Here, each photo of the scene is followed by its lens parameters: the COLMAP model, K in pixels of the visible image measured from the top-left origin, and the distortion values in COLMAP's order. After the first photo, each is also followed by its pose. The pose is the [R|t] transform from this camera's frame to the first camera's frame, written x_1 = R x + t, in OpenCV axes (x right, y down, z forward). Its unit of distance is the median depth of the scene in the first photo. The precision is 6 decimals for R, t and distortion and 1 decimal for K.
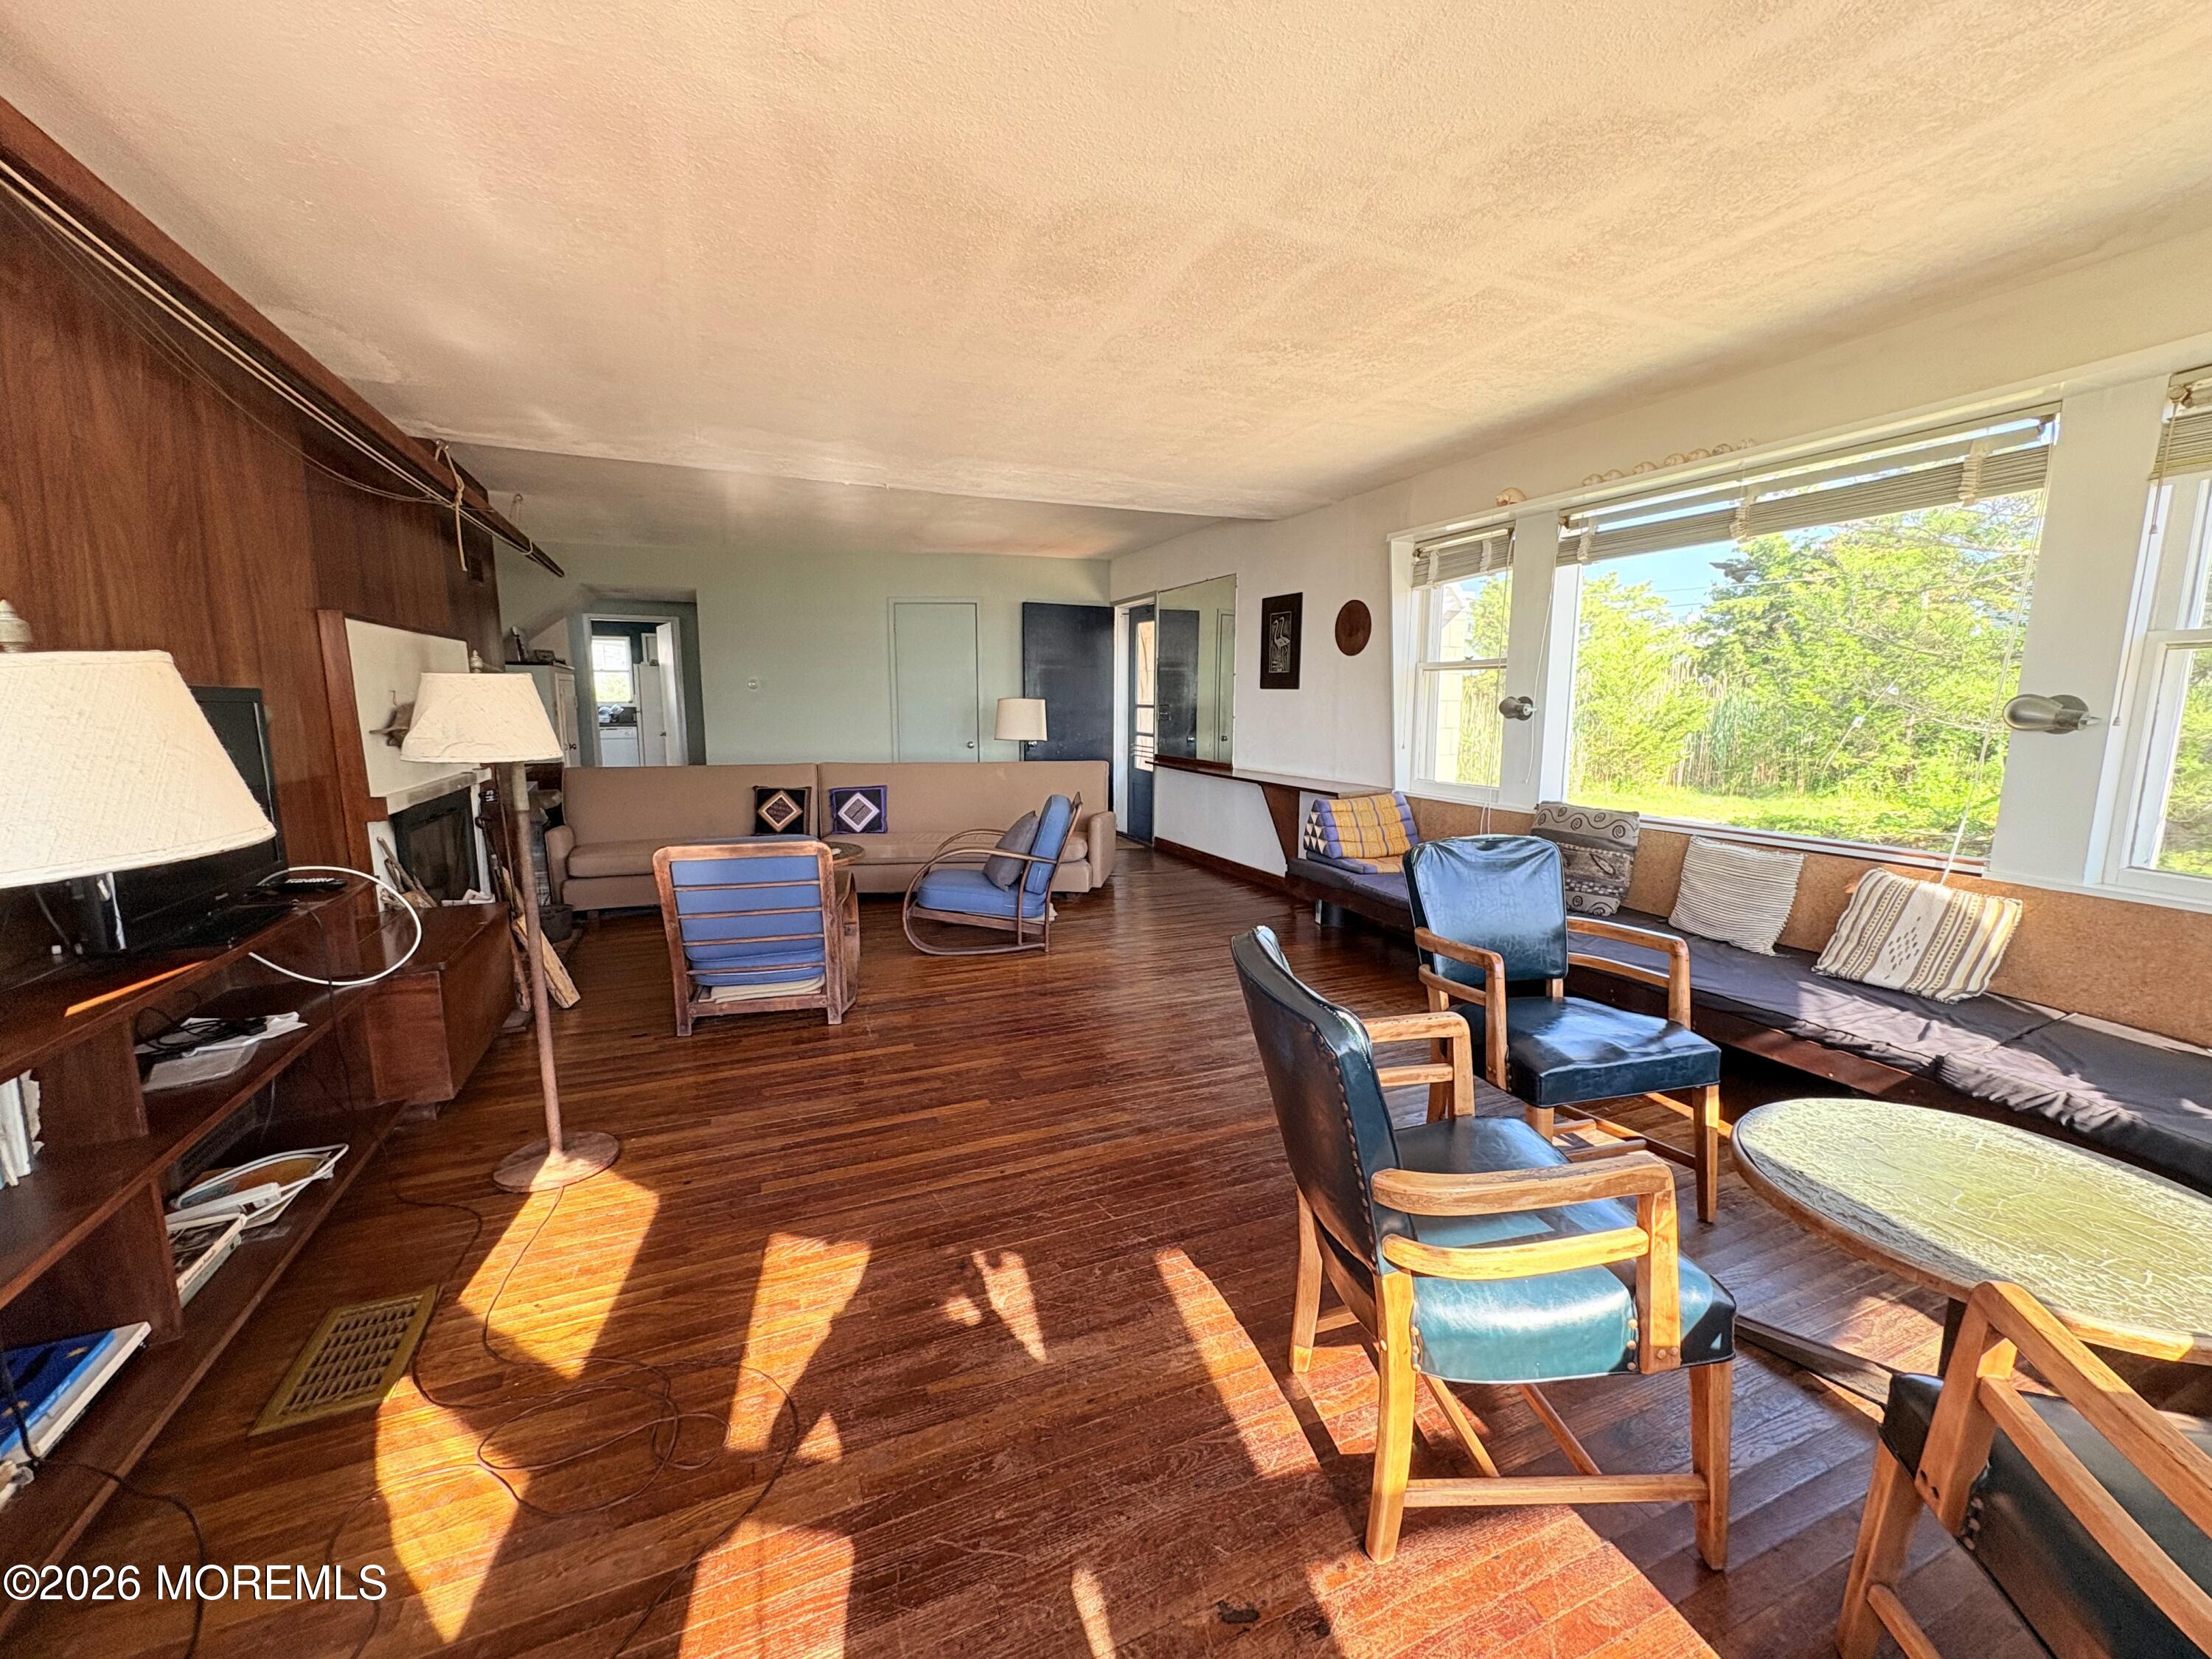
lens RADIAL K [[885.4, 0, 1106.0], [0, 885.4, 829.5], [0, 0, 1]] dist [0.001364, 0.000005]
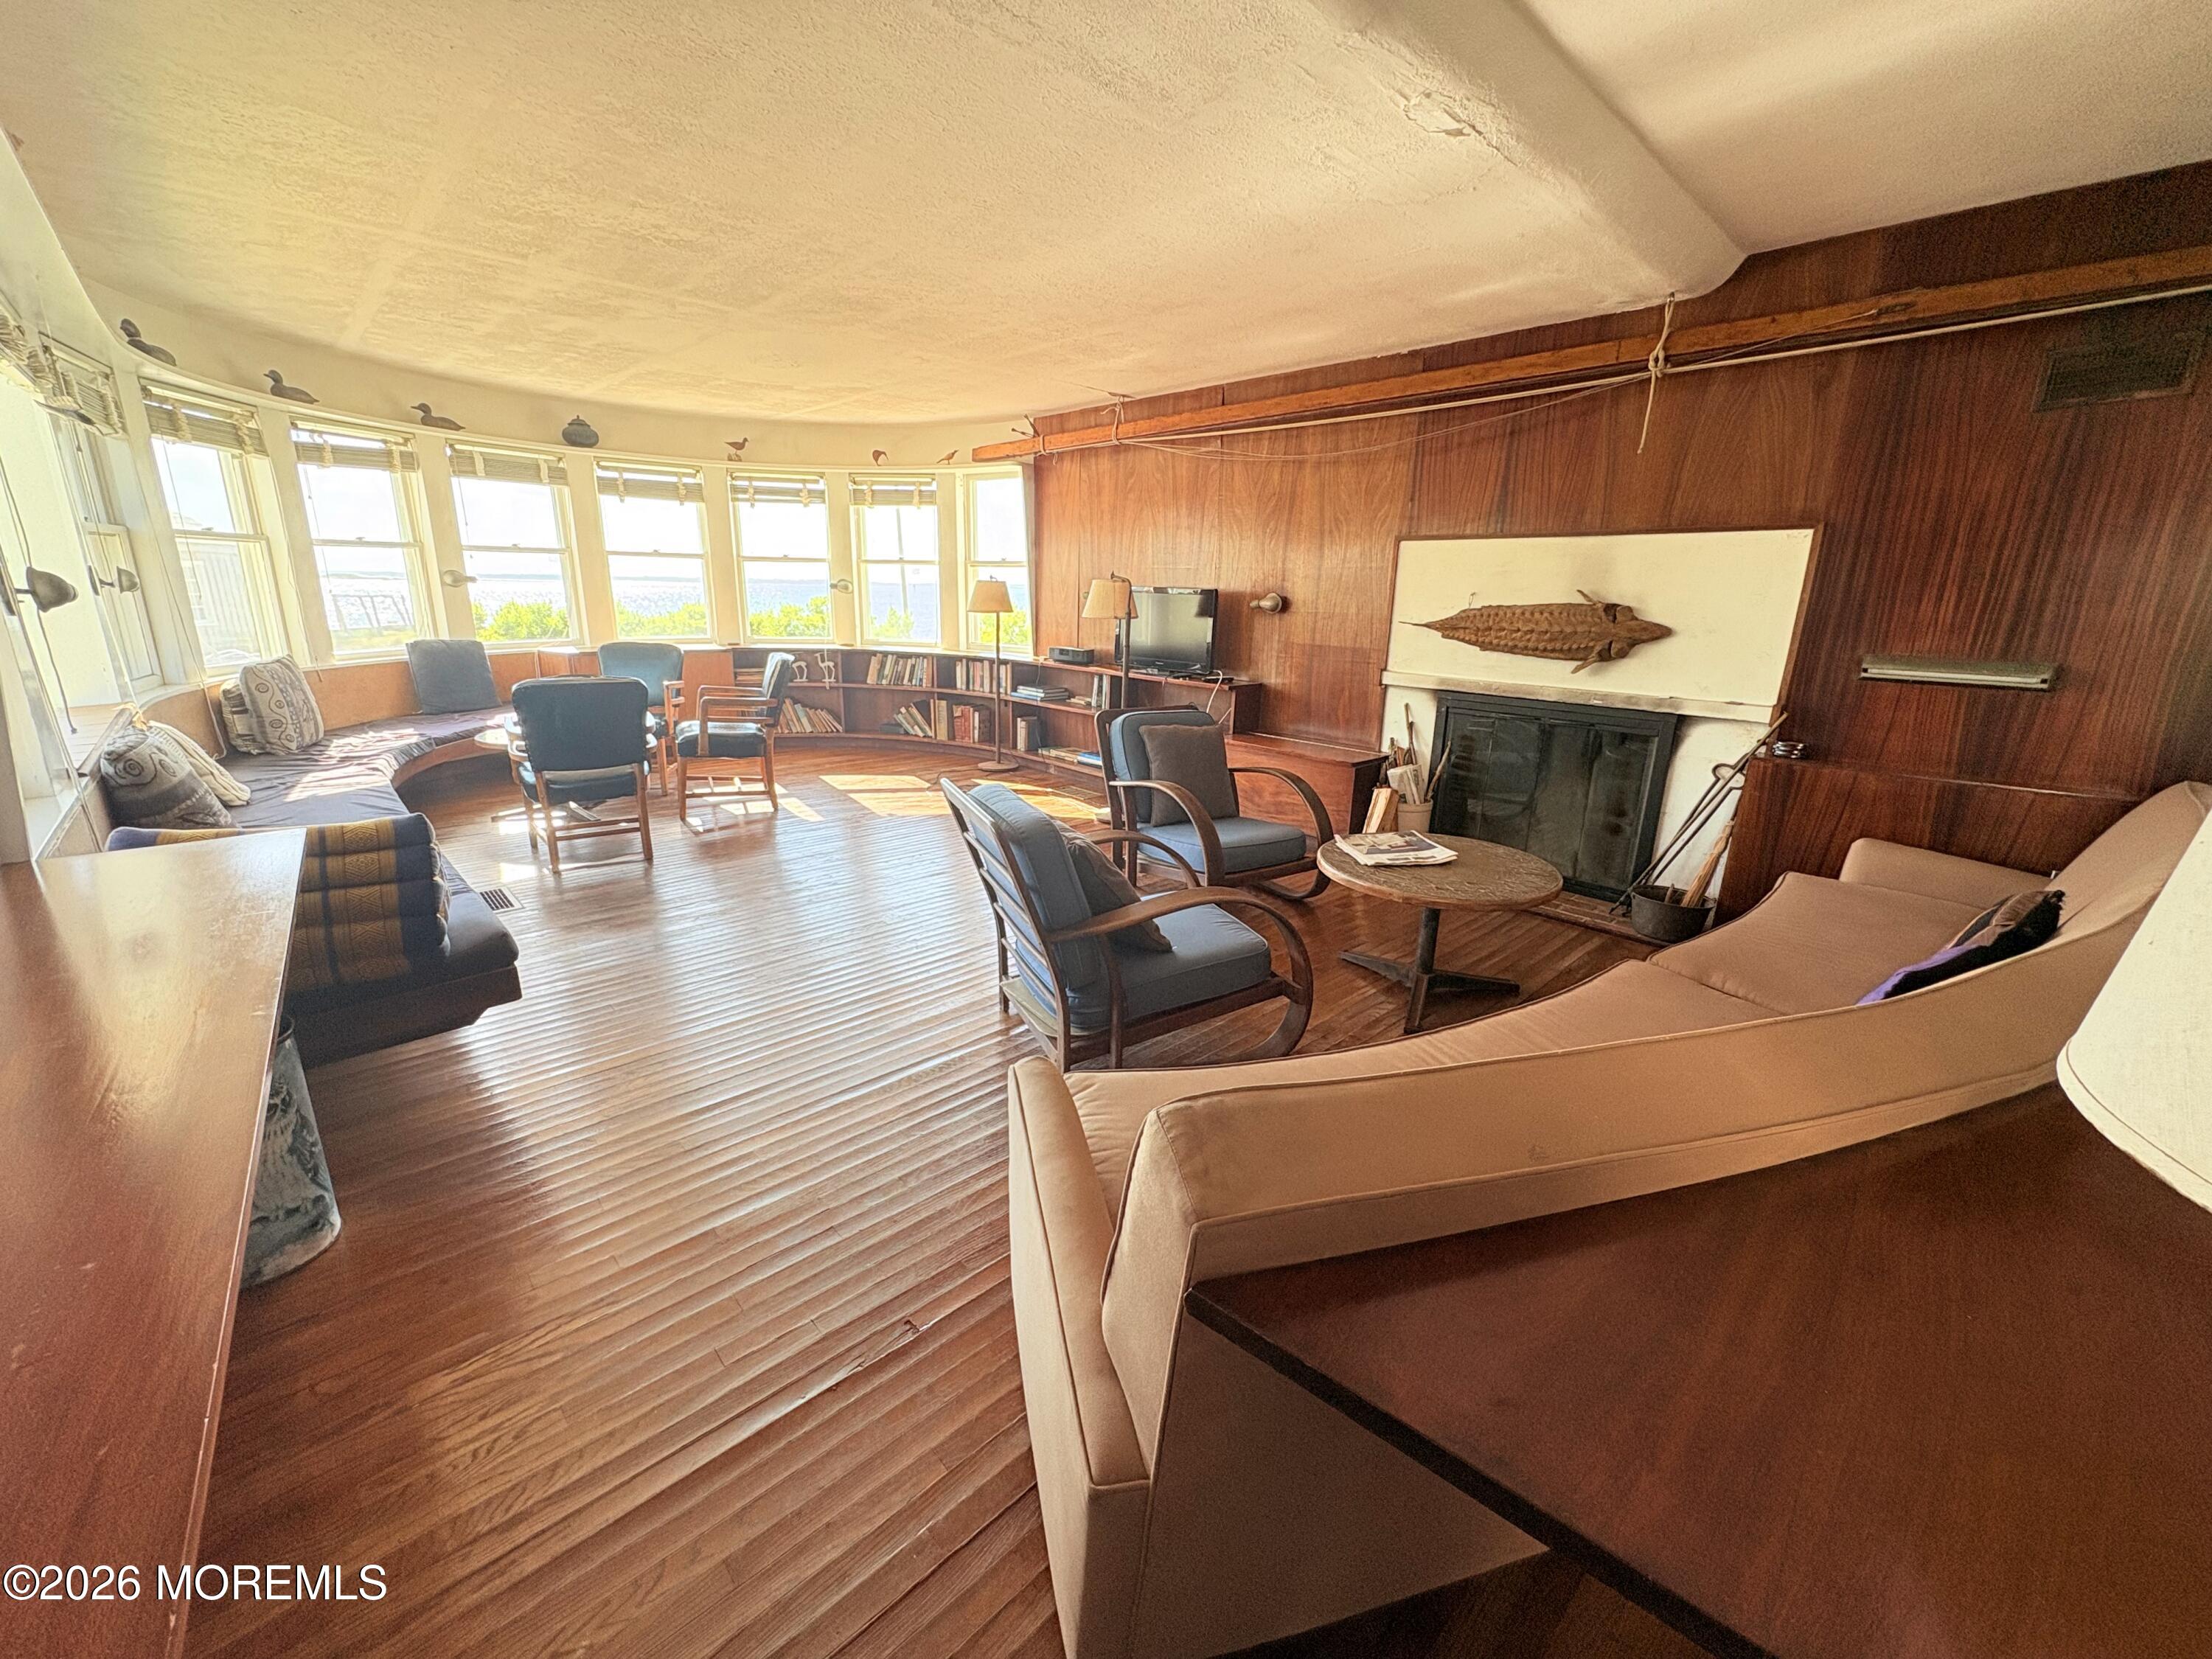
lens RADIAL K [[885.4, 0, 1106.0], [0, 885.4, 829.5], [0, 0, 1]] dist [0.001364, 0.000005]
pose [[-0.941958, 0.065248, -0.329329, 0.094544], [-0.073295, 0.917306, 0.391380, -0.359814], [0.327632, 0.392802, -0.859281, 2.389159]]
